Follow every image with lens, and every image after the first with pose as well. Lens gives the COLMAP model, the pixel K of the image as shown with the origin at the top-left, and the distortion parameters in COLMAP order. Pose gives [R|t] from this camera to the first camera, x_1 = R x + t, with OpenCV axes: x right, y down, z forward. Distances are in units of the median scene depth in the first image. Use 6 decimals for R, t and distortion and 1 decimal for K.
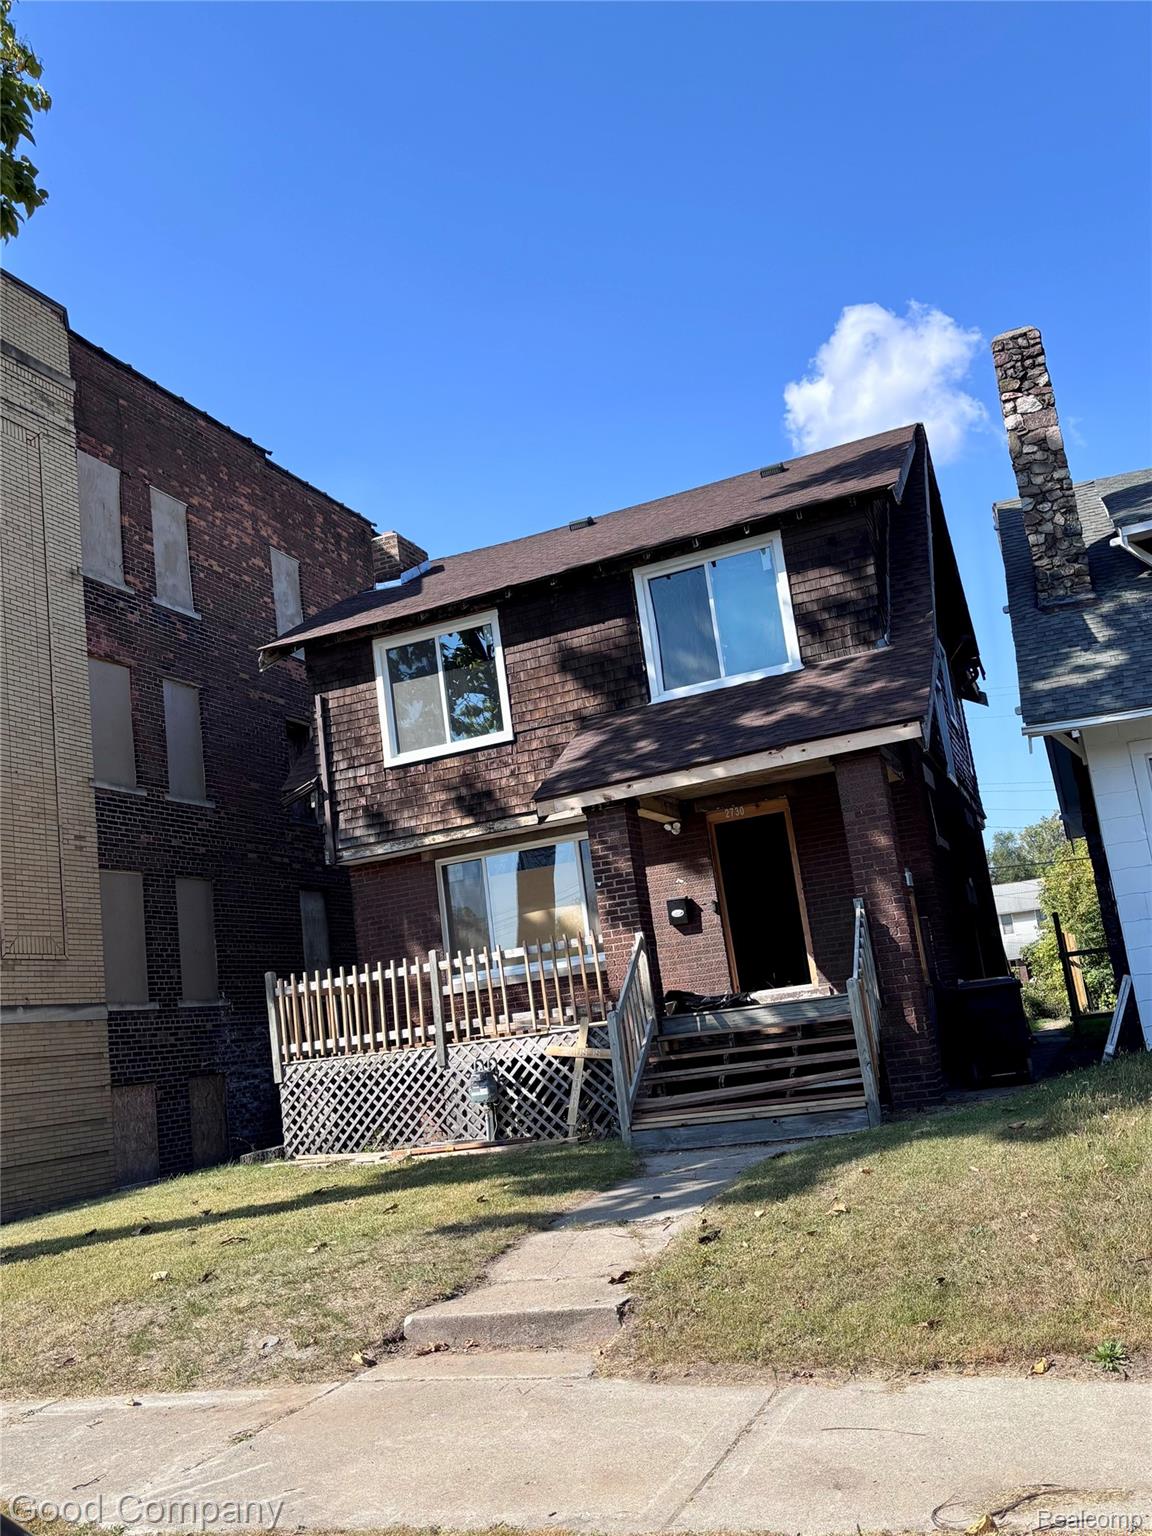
lens RADIAL K [[1375.4, 0, 581.4], [0, 1375.4, 712.6], [0, 0, 1]] dist [0.012736, 0.003217]
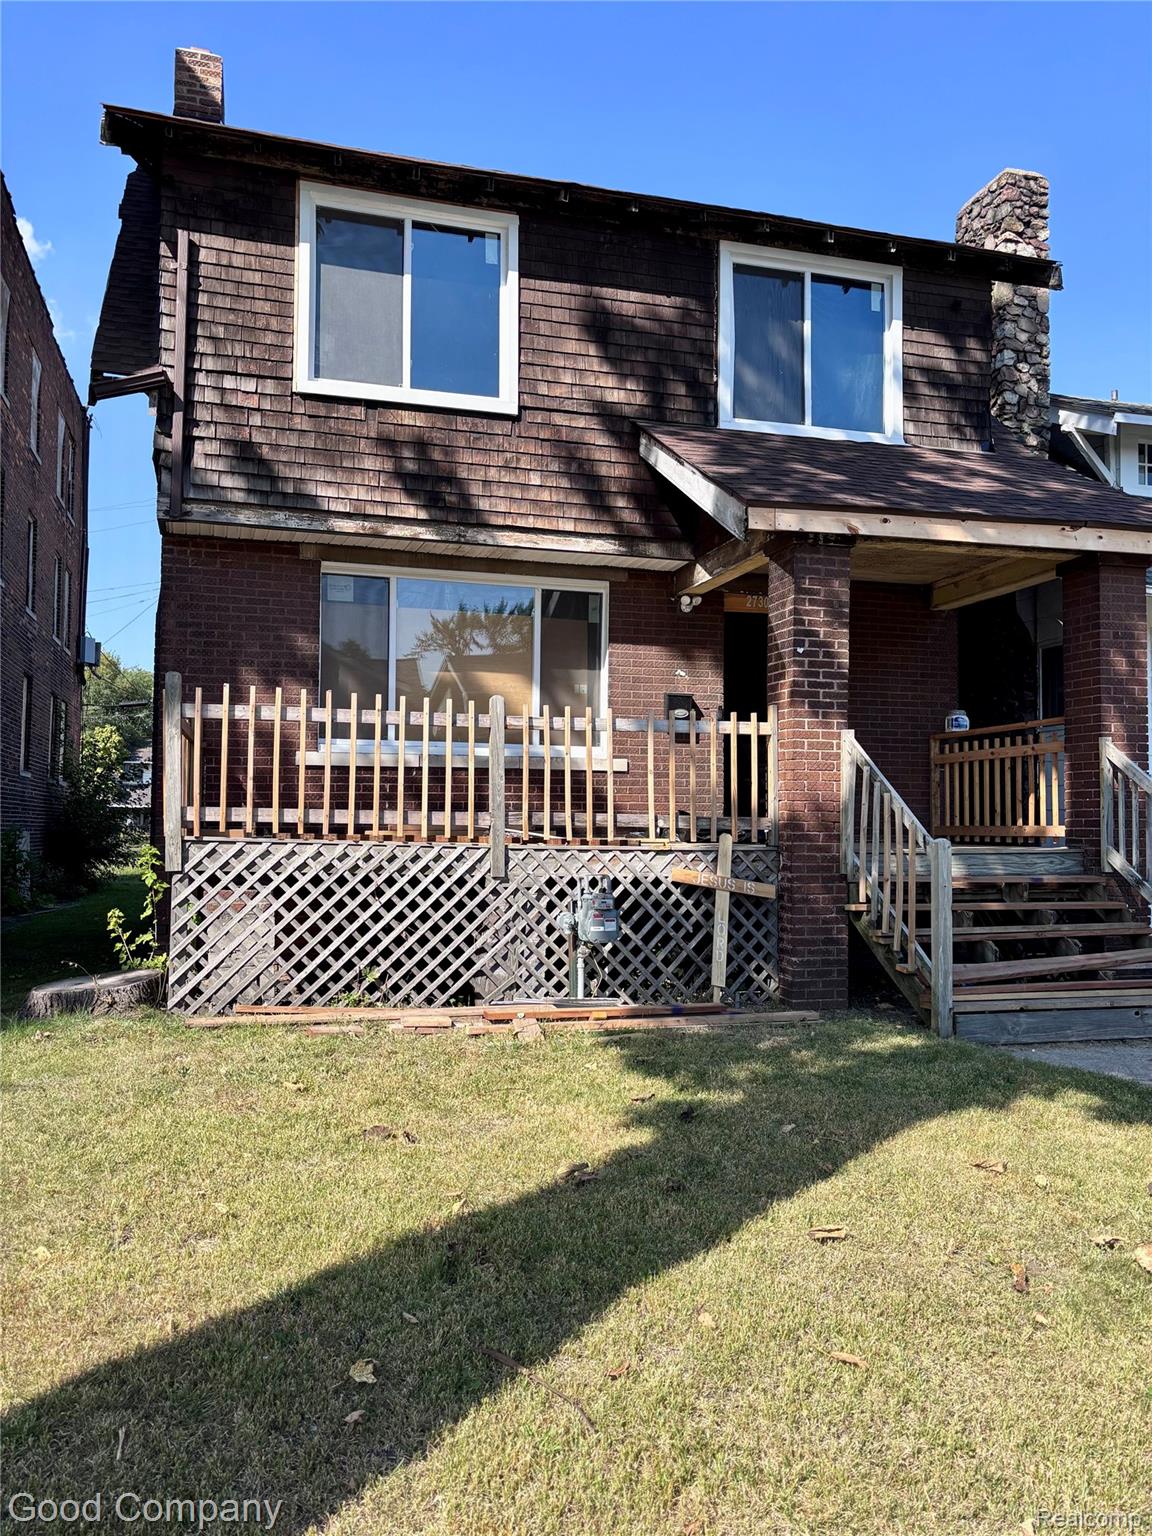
lens RADIAL K [[1154.4, 0, 576.0], [0, 1154.4, 768.0], [0, 0, 1]] dist [0.054422, -0.100510]
pose [[0.783013, 0.163290, 0.600189, -0.370165], [-0.245896, 0.967586, 0.057553, 0.160260], [-0.571337, -0.192649, 0.797785, 0.539576]]
